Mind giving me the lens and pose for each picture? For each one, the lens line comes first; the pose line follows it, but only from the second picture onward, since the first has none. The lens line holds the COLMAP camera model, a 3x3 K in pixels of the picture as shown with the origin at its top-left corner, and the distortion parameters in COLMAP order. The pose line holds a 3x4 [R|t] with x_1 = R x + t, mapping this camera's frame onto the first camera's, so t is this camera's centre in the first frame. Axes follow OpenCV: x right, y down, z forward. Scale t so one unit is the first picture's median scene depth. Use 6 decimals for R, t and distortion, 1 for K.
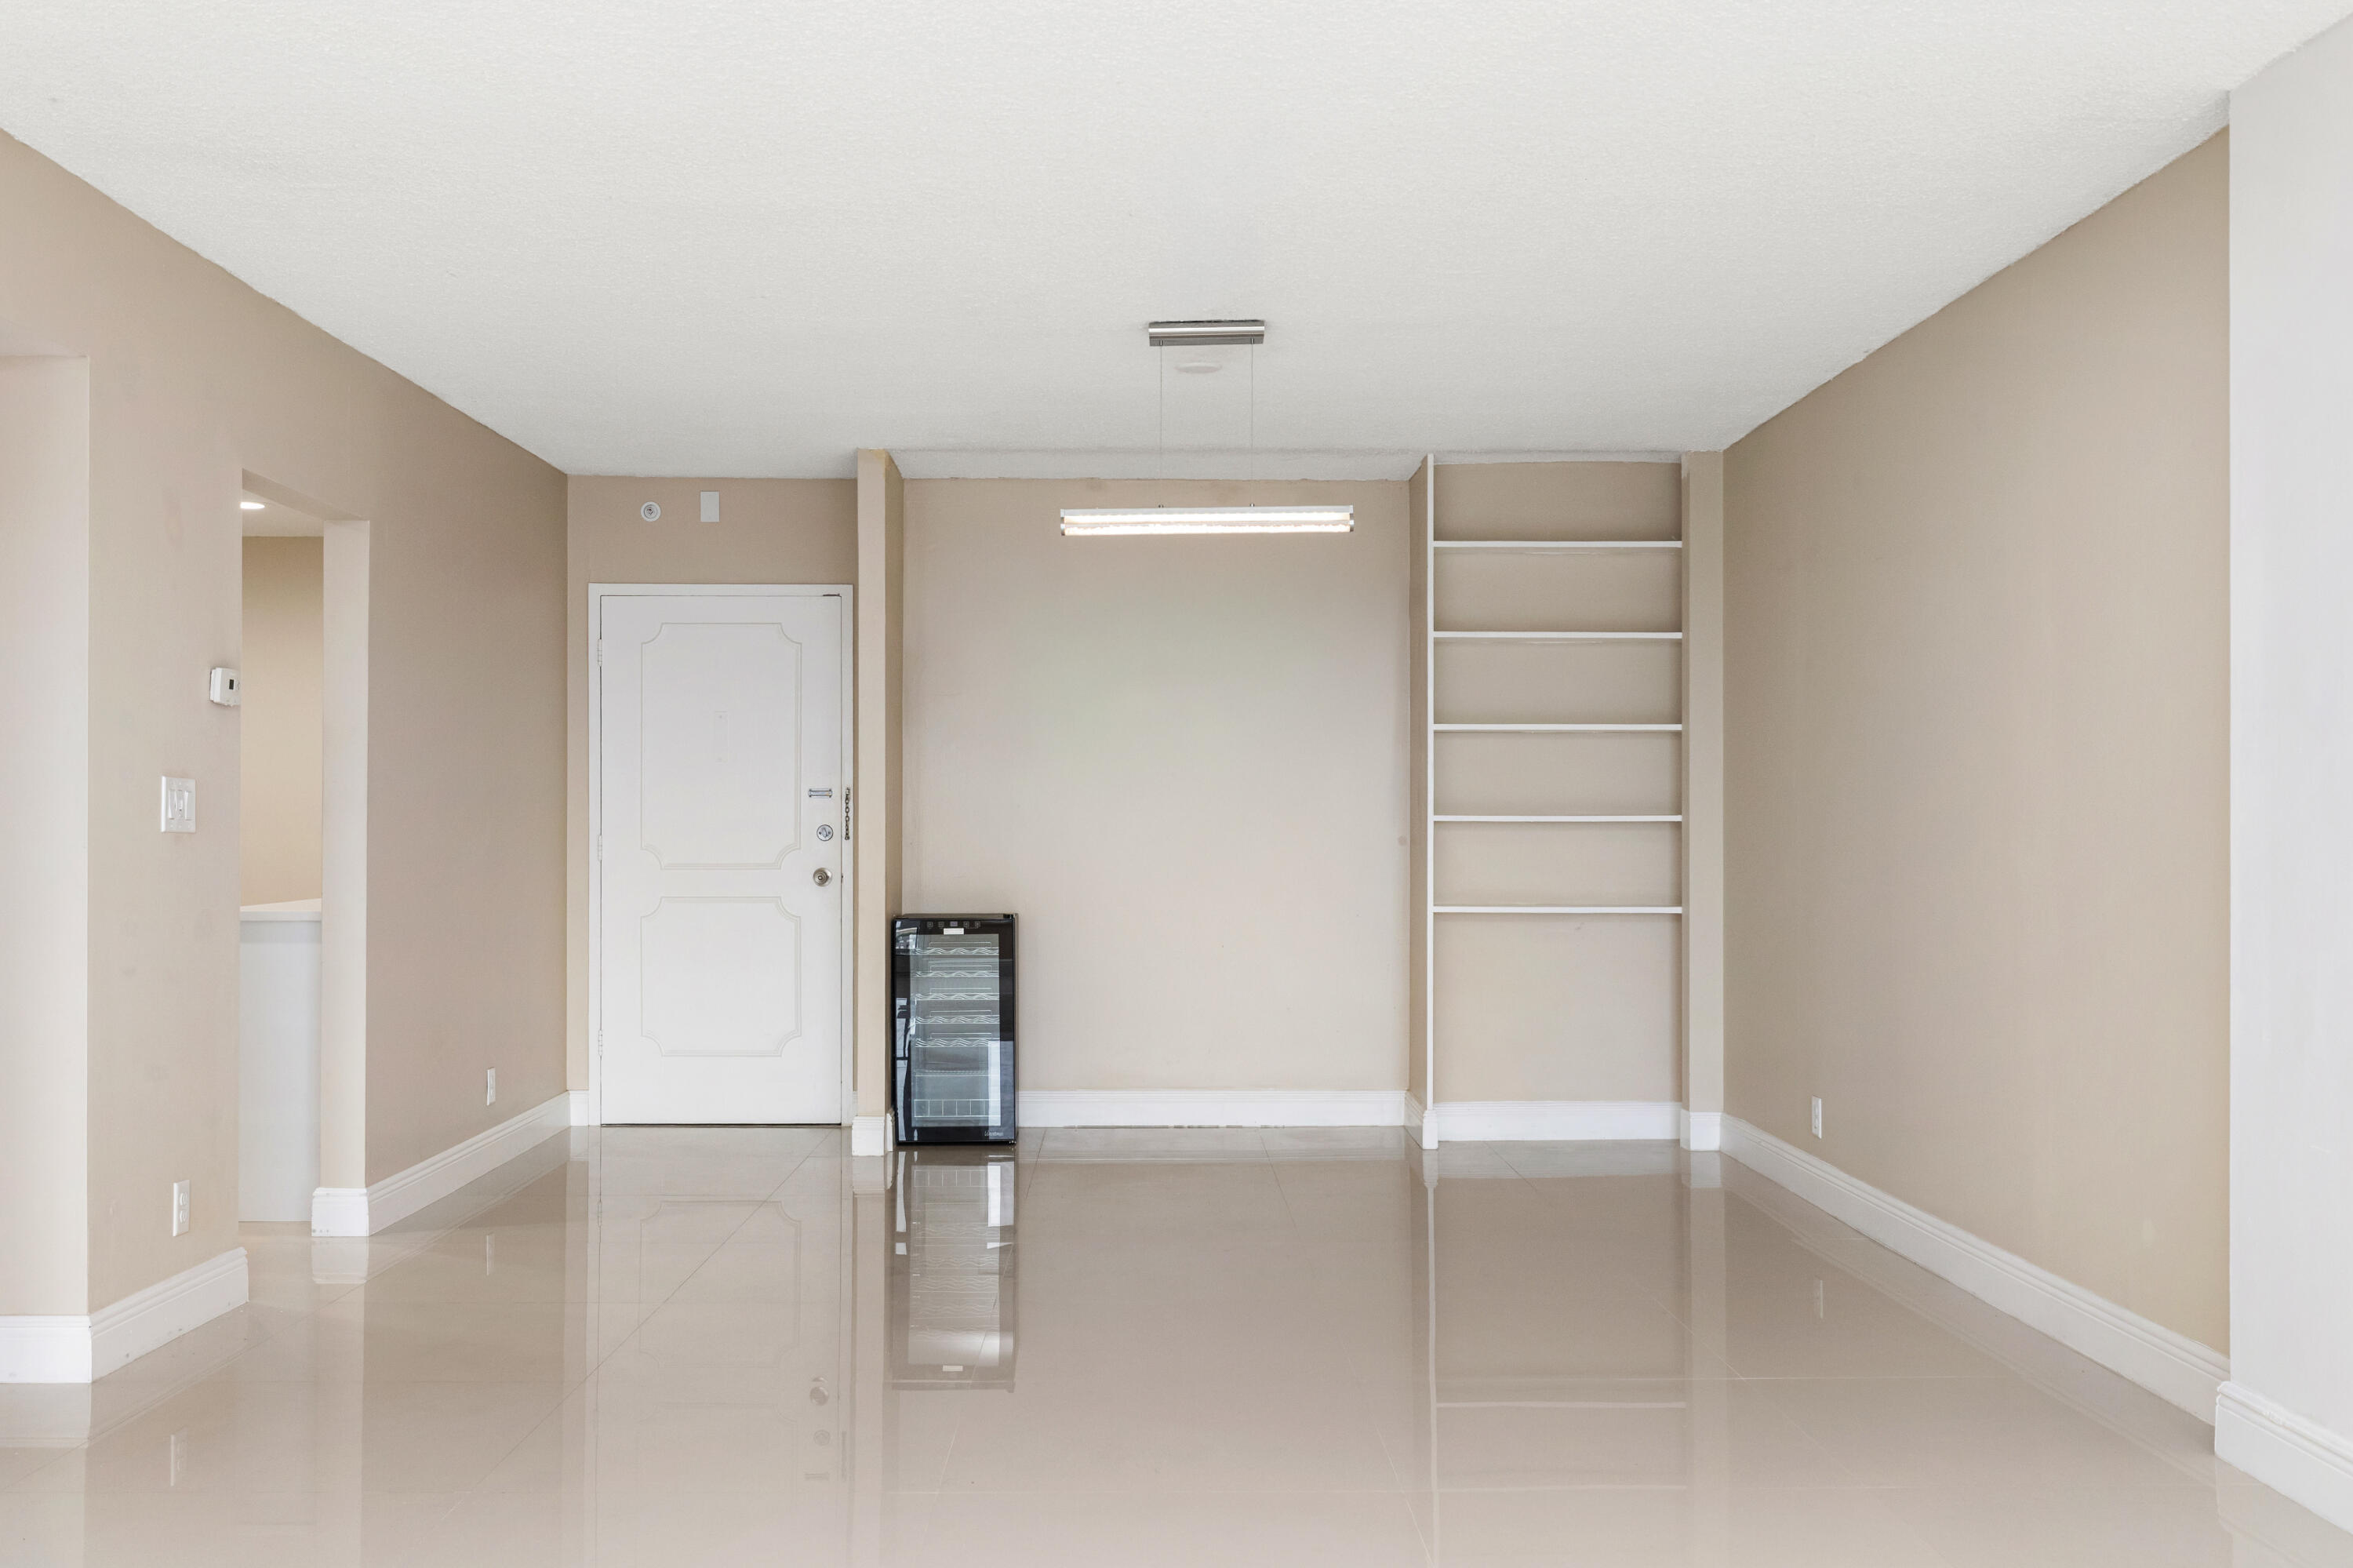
lens RADIAL K [[2291.3, 0, 1174.1], [0, 2291.3, 796.2], [0, 0, 1]] dist [0.004900, 0.000000]
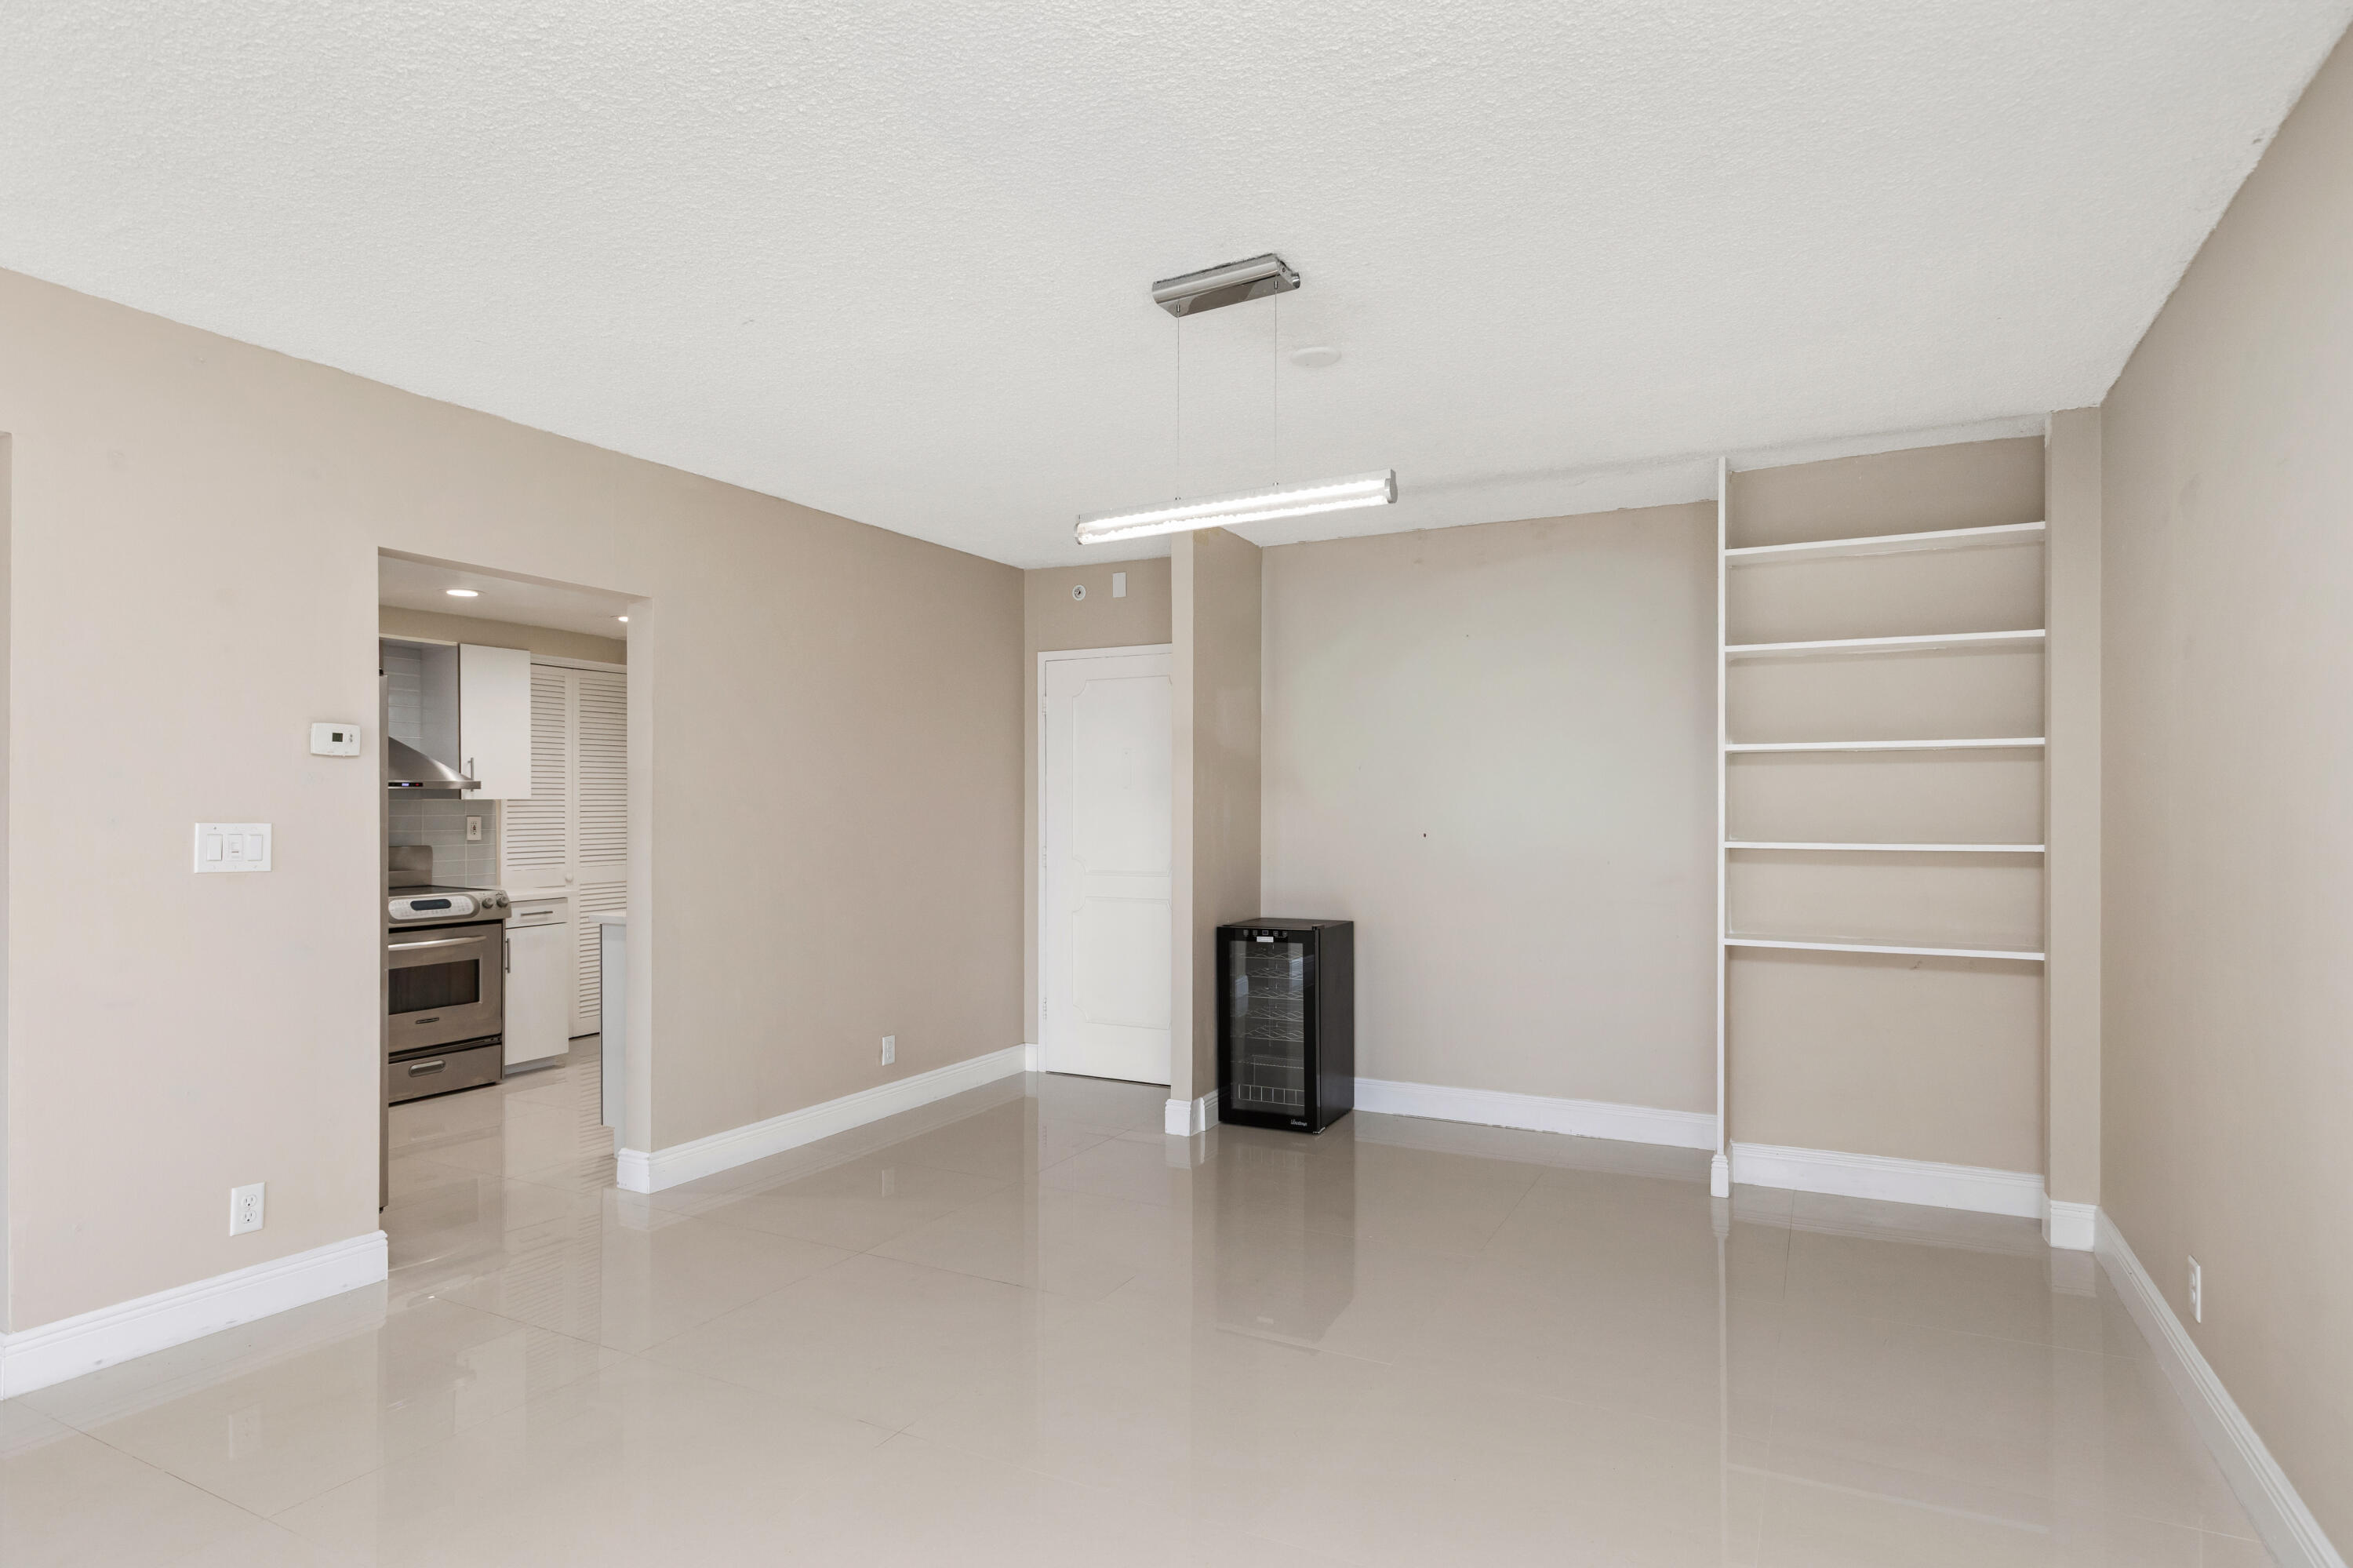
lens RADIAL K [[1261.3, 0, 1175.3], [0, 1261.3, 803.2], [0, 0, 1]] dist [-0.005124, -0.002225]
pose [[0.877974, -0.002225, -0.478704, 0.161721], [0.005609, 0.999968, 0.005639, -0.011798], [0.478676, -0.007635, 0.877958, 0.435008]]
